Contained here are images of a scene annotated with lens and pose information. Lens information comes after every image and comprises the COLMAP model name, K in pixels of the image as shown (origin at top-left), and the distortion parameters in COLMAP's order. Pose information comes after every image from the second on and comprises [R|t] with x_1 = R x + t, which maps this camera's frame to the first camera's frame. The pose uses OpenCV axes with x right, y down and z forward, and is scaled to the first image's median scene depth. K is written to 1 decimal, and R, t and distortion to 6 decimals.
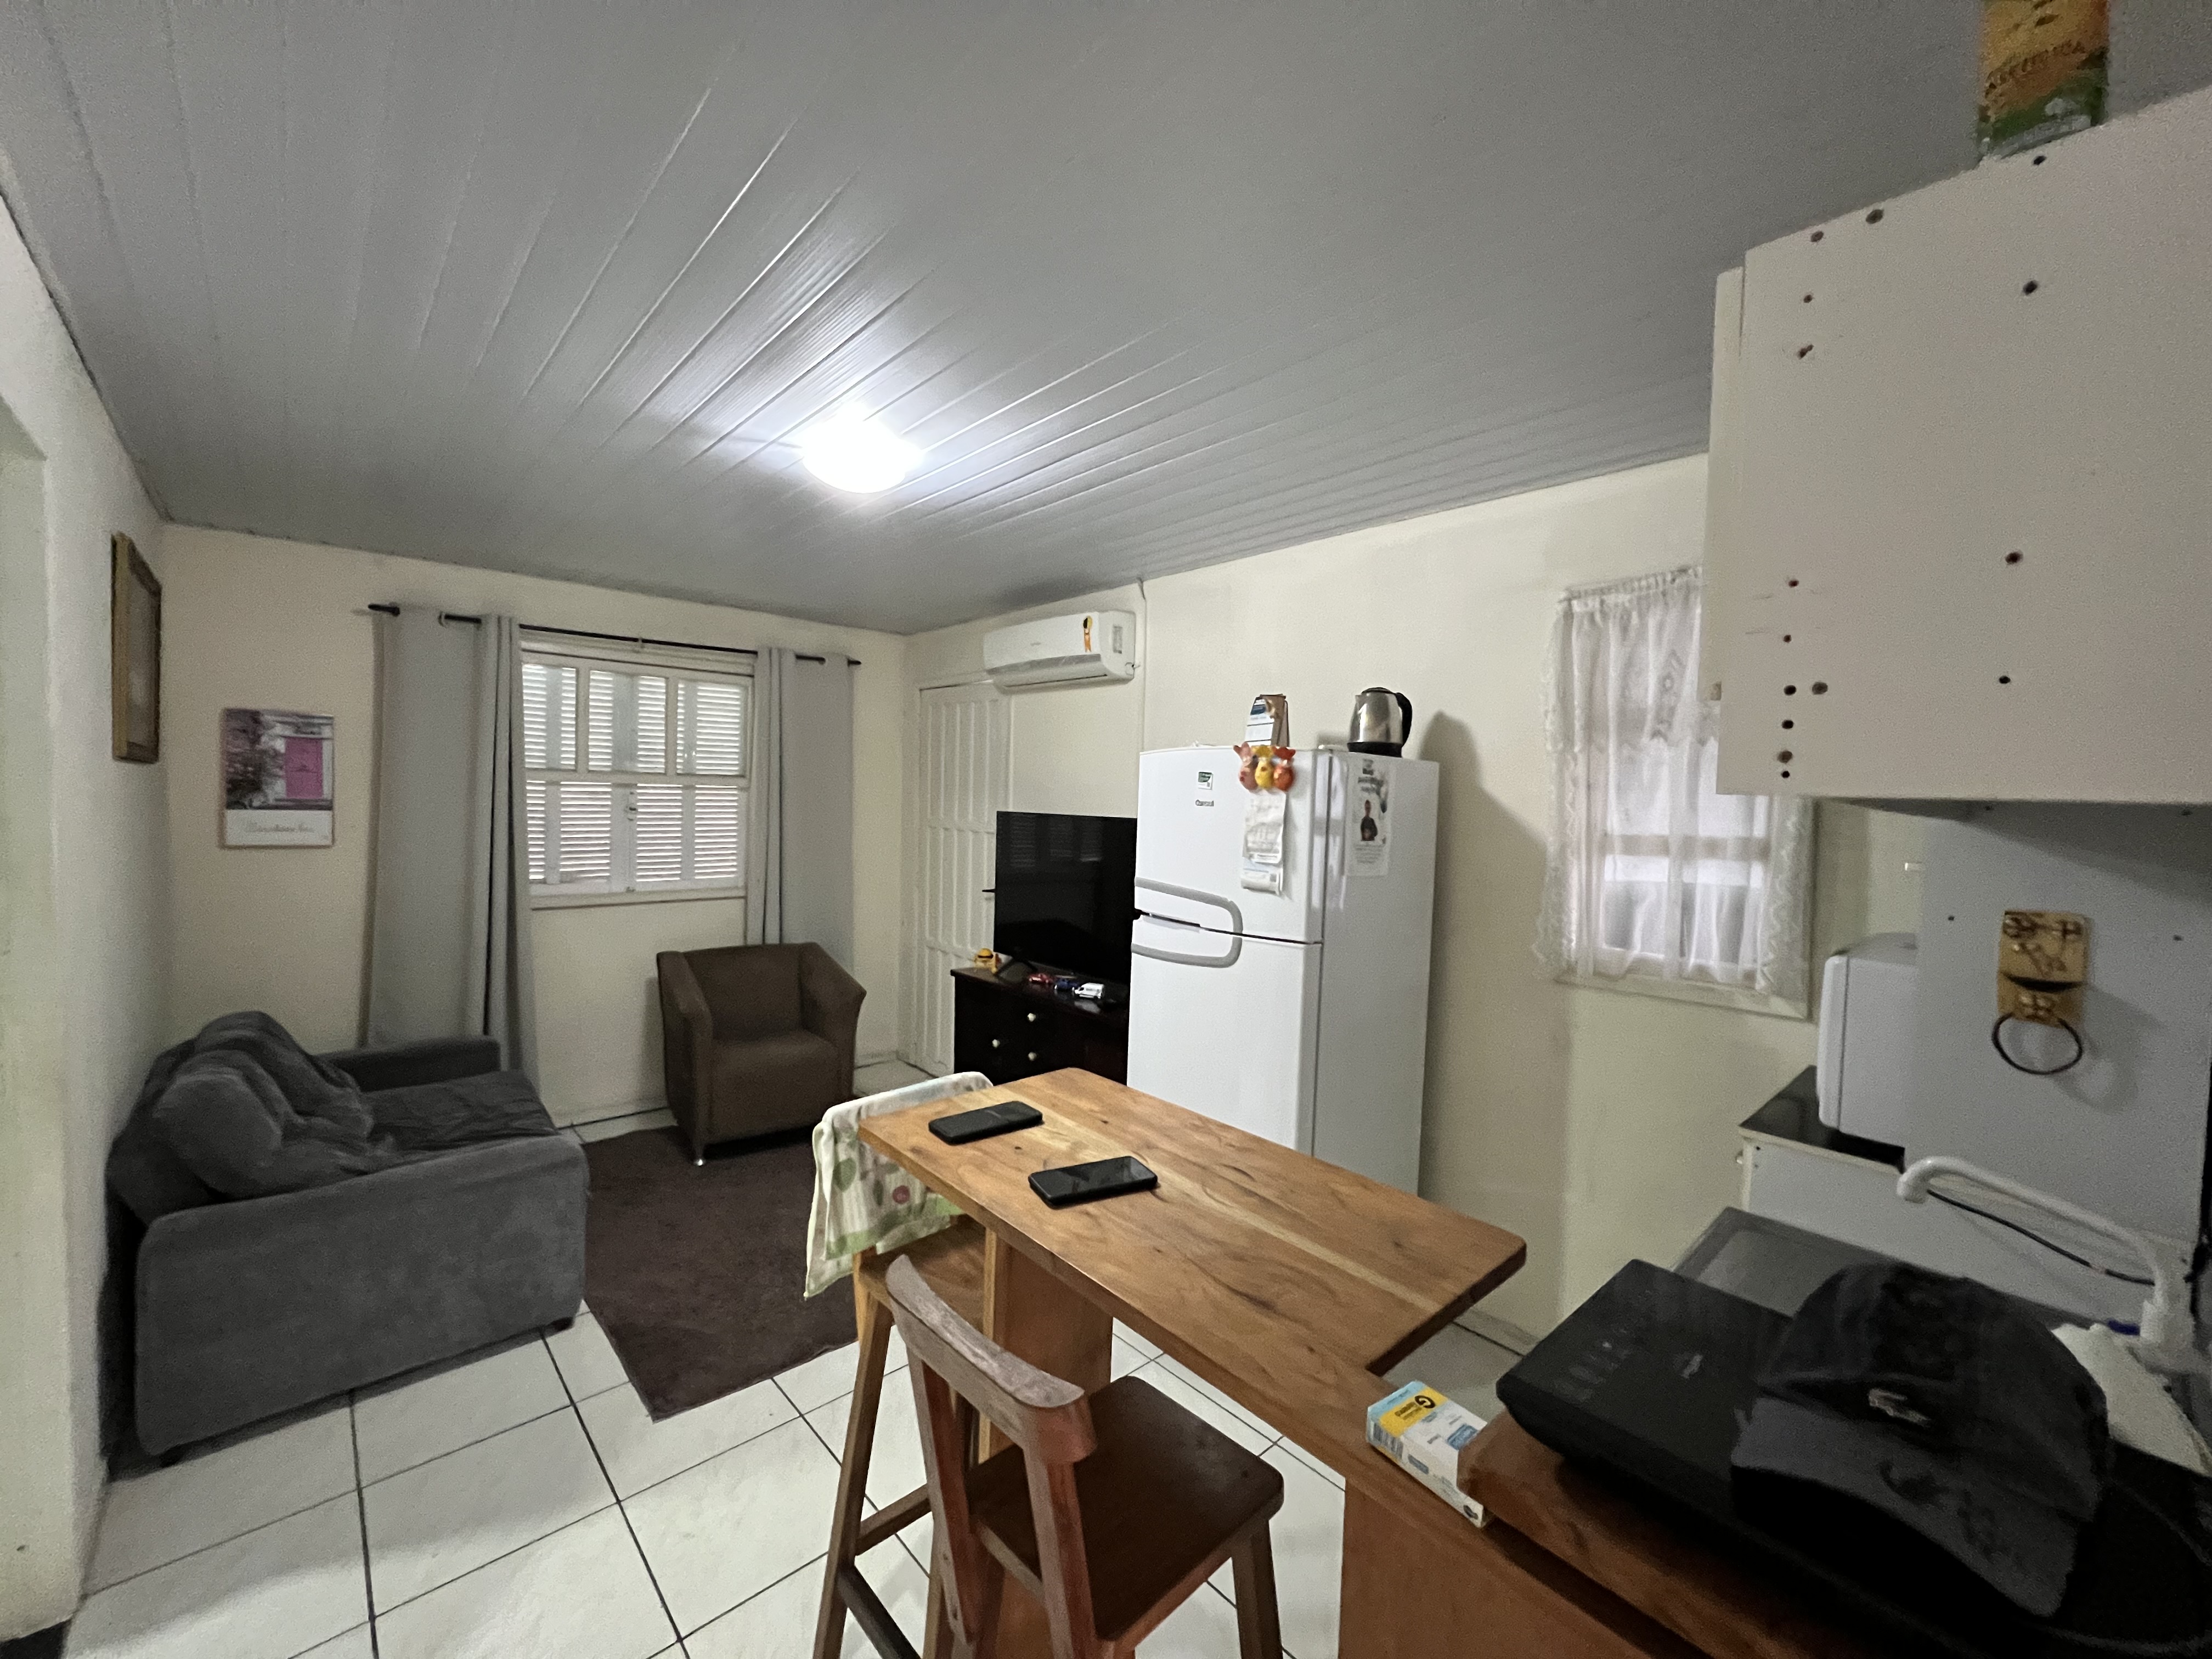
lens RADIAL K [[884.8, 0, 1100.8], [0, 884.8, 828.6], [0, 0, 1]] dist [-0.002180, 0.000299]
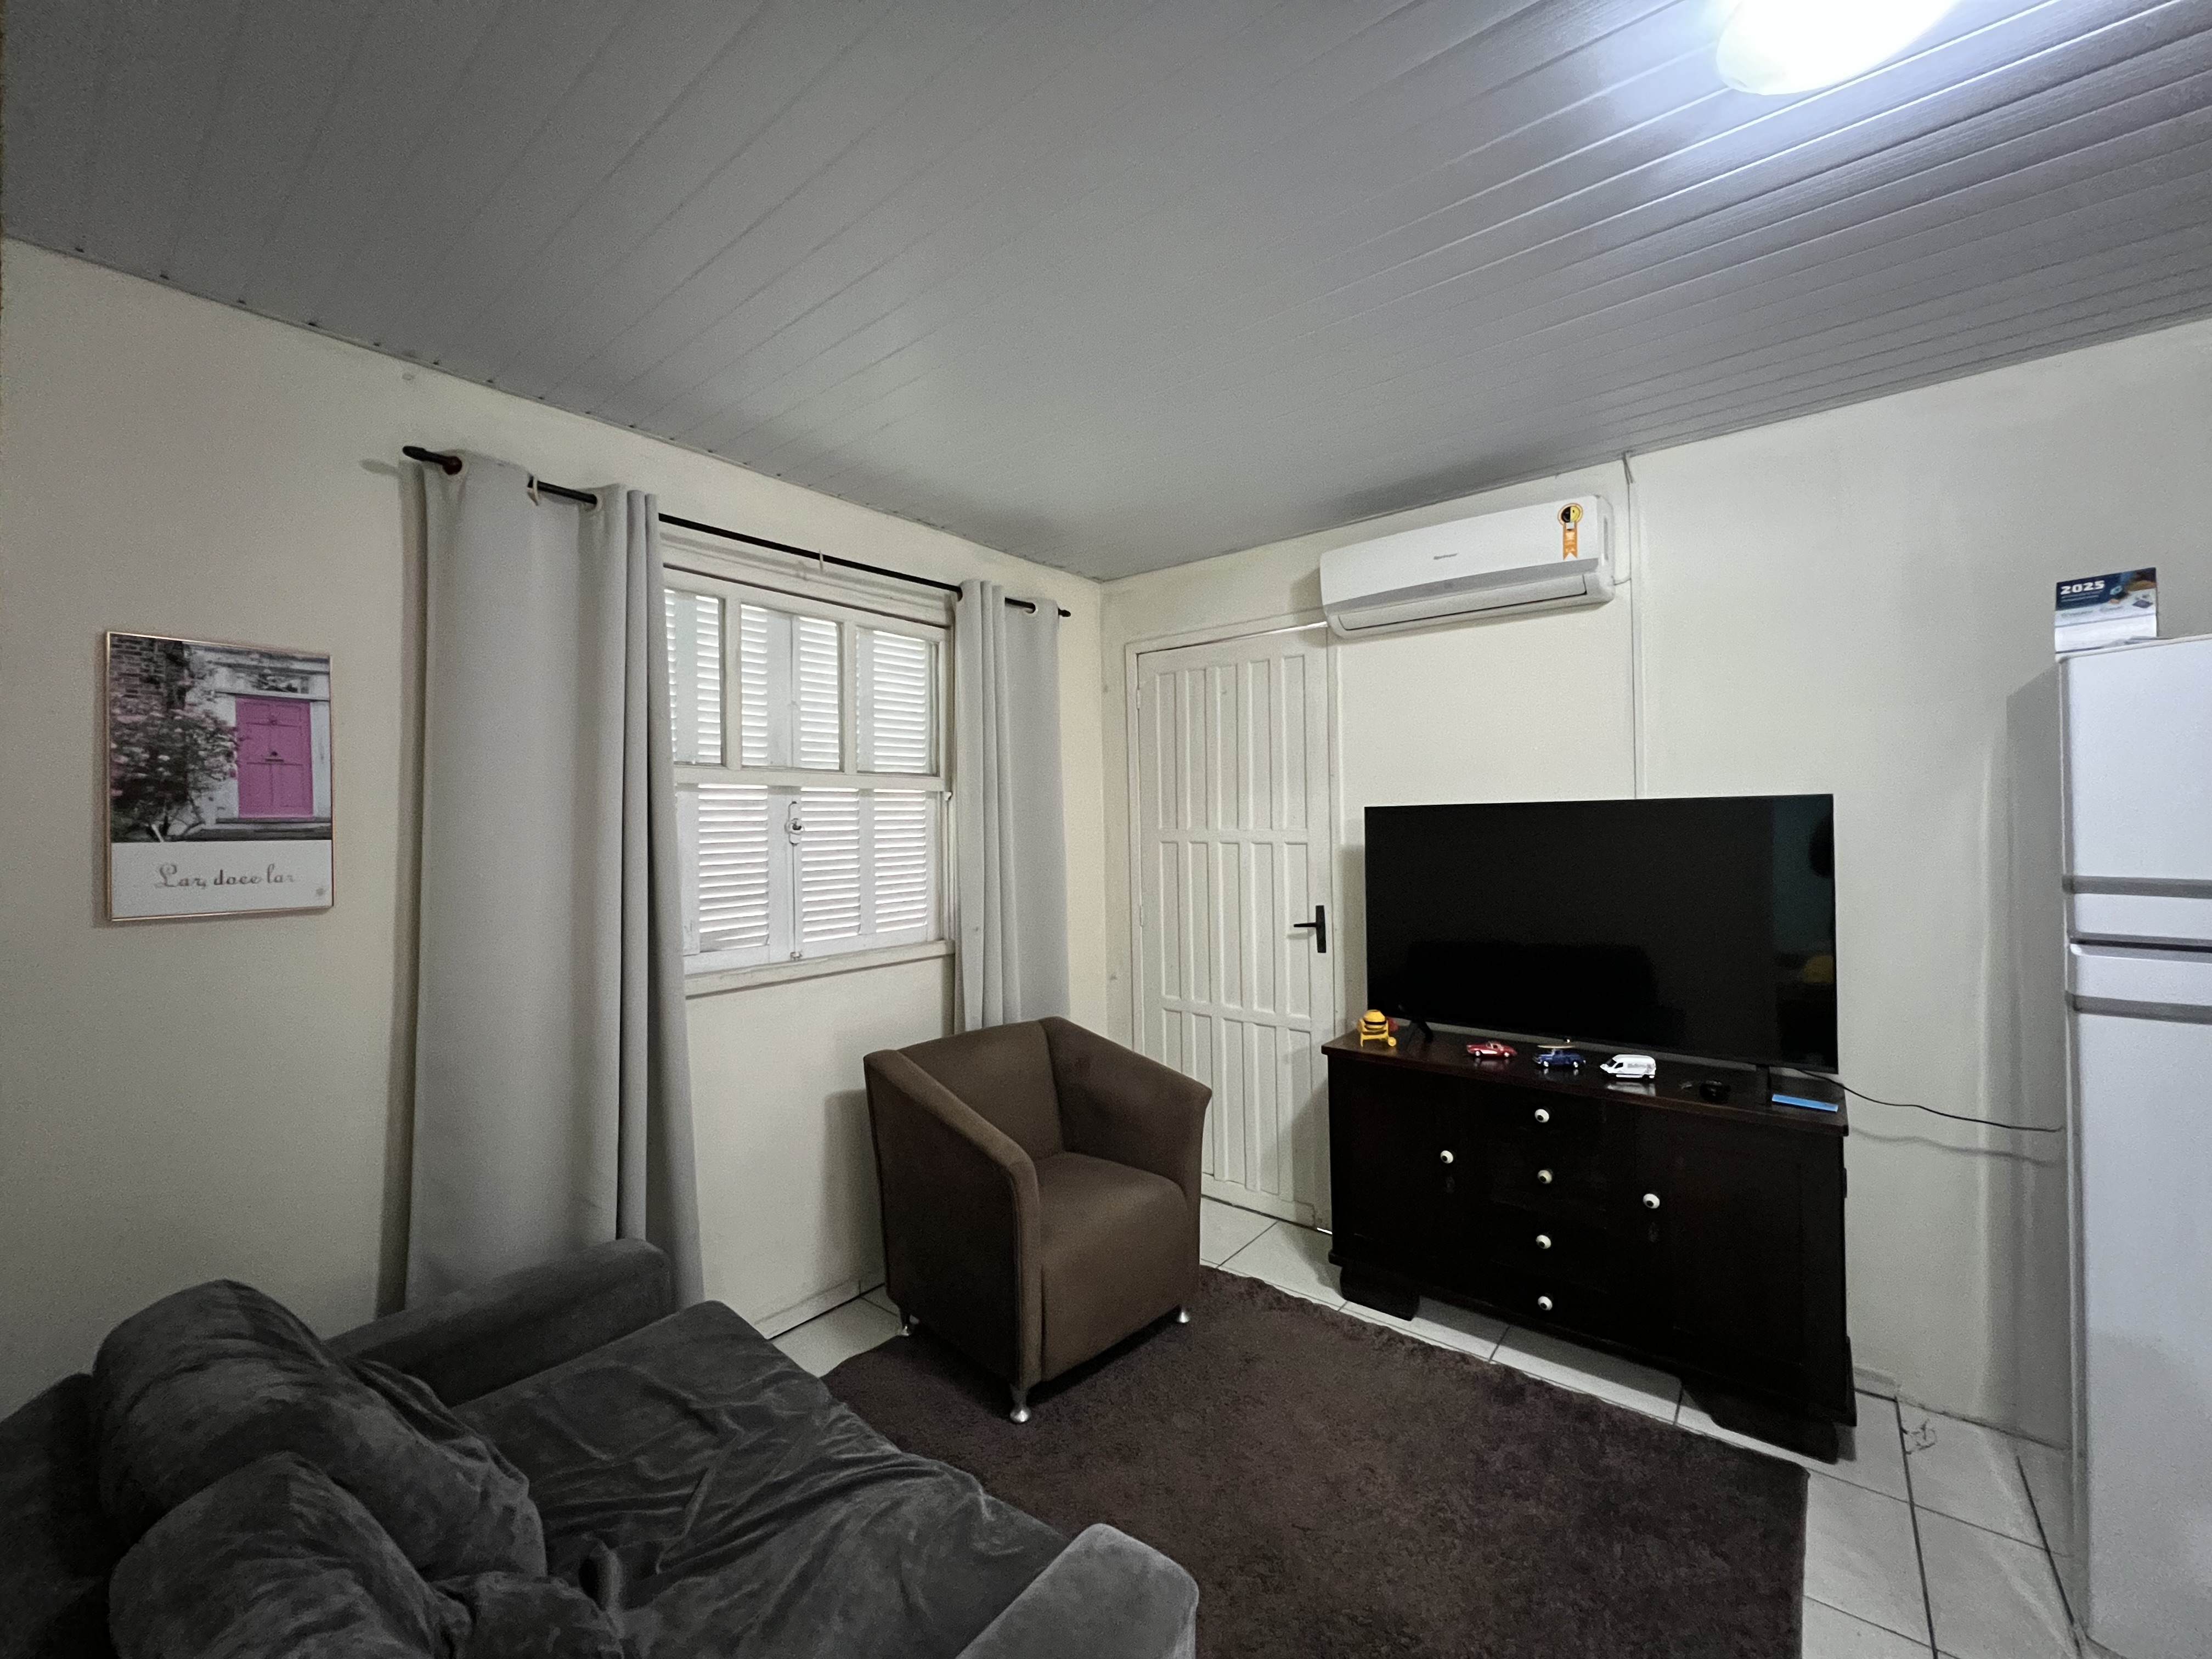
lens RADIAL K [[884.8, 0, 1099.9], [0, 884.8, 825.2], [0, 0, 1]] dist [-0.002180, 0.000299]
pose [[0.987259, -0.041544, 0.153605, -0.475549], [0.047267, 0.998310, -0.033798, 0.009220], [-0.151941, 0.040628, 0.987554, 0.396363]]
